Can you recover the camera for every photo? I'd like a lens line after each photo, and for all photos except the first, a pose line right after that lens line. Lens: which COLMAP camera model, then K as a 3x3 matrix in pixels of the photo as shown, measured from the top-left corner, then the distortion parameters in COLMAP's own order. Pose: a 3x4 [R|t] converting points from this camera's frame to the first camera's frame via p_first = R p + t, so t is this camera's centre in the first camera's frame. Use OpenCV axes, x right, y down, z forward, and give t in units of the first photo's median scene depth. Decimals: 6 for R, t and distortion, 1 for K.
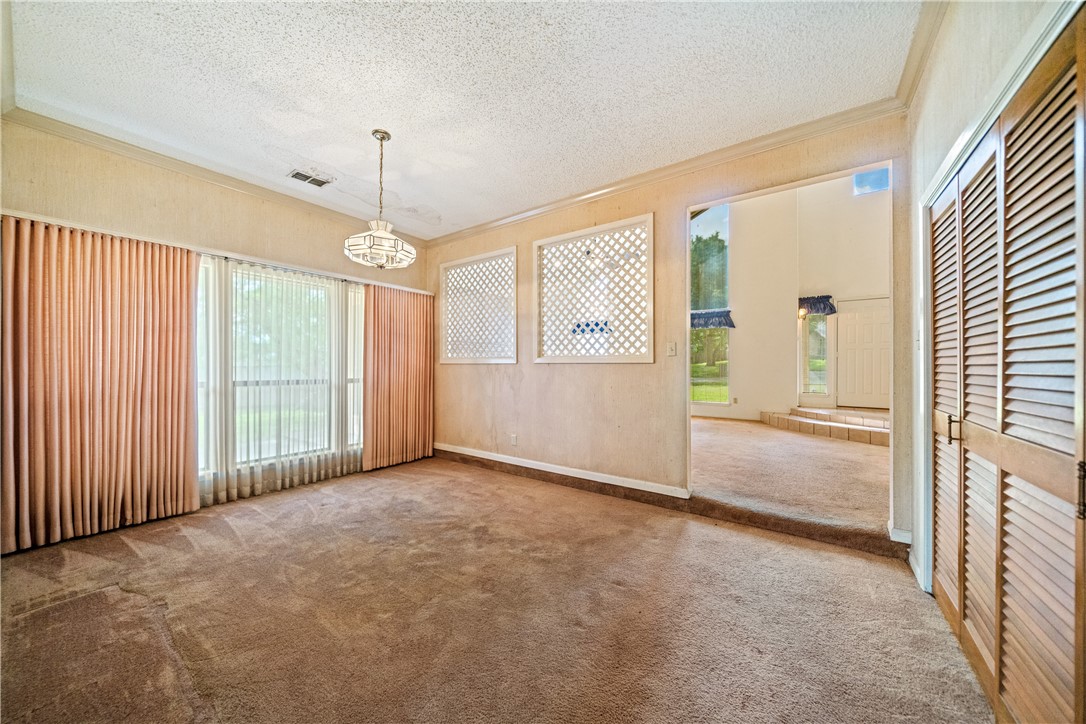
lens RADIAL K [[346.4, 0, 564.2], [0, 346.4, 365.3], [0, 0, 1]] dist [-0.000144, 0.000041]
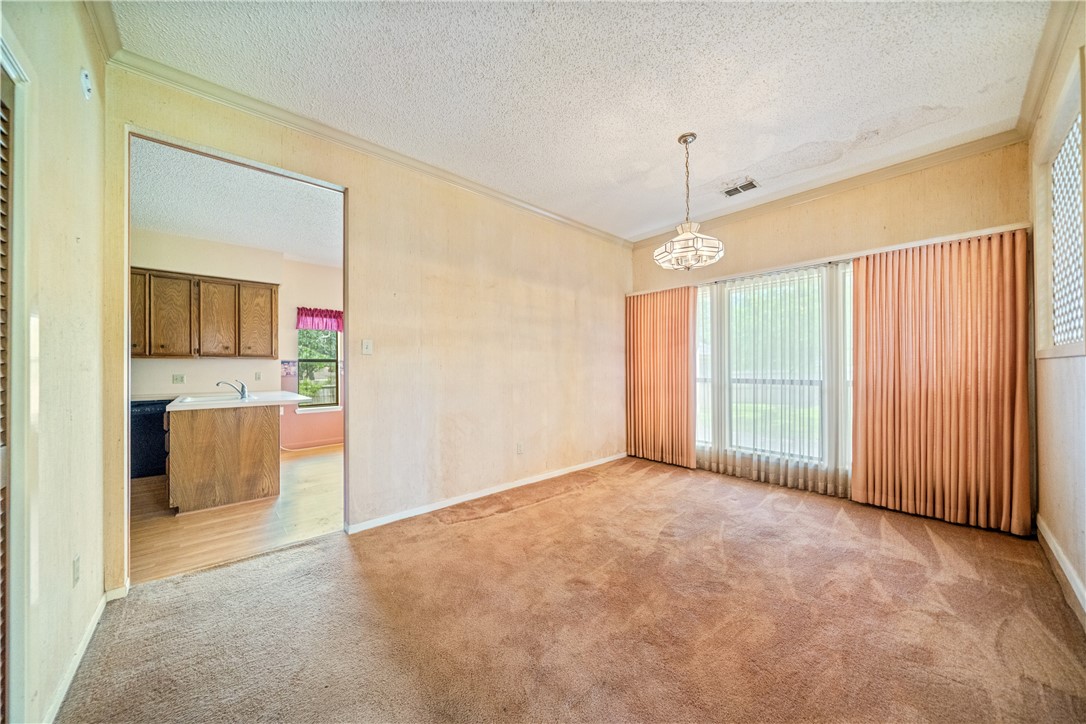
lens RADIAL K [[375.1, 0, 545.3], [0, 375.1, 367.6], [0, 0, 1]] dist [-0.000794, -0.000071]
pose [[-0.212781, 0.001180, -0.977099, 0.479506], [0.012202, 0.999924, -0.001450, 0.000288], [0.977024, -0.012231, -0.212780, 0.623749]]
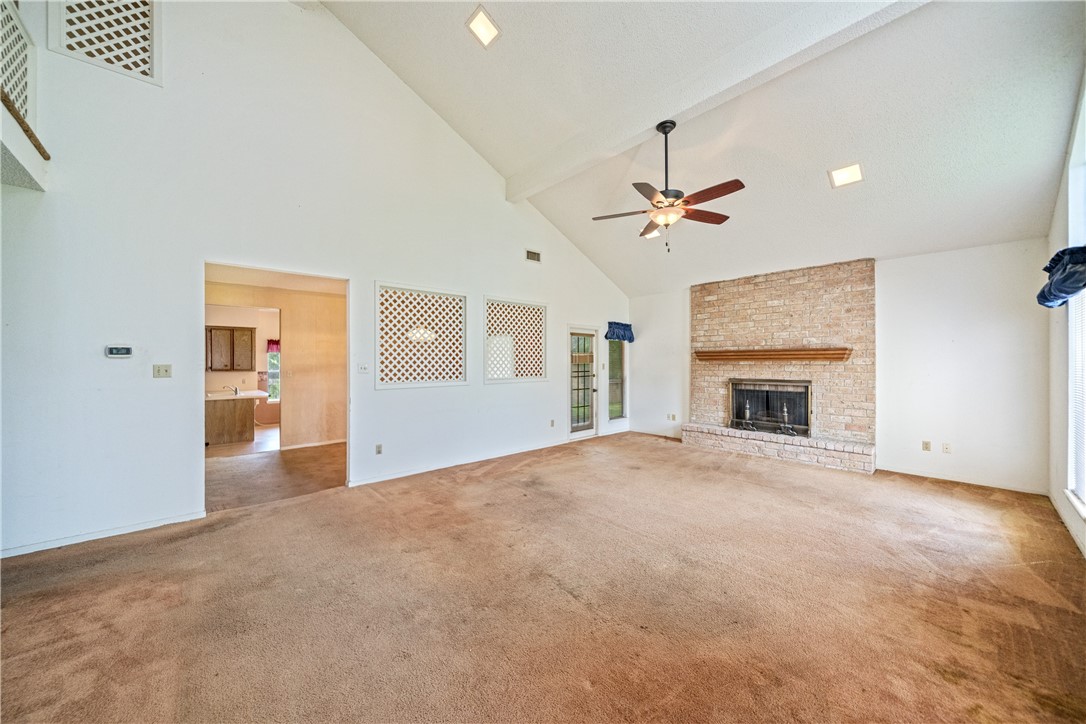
lens RADIAL K [[398.8, 0, 542.3], [0, 398.8, 364.6], [0, 0, 1]] dist [-0.002082, -0.000297]
pose [[-0.223469, 0.007675, -0.974681, 1.149455], [0.009008, 0.999943, 0.005808, -0.064406], [0.974669, -0.007482, -0.223526, 1.416357]]
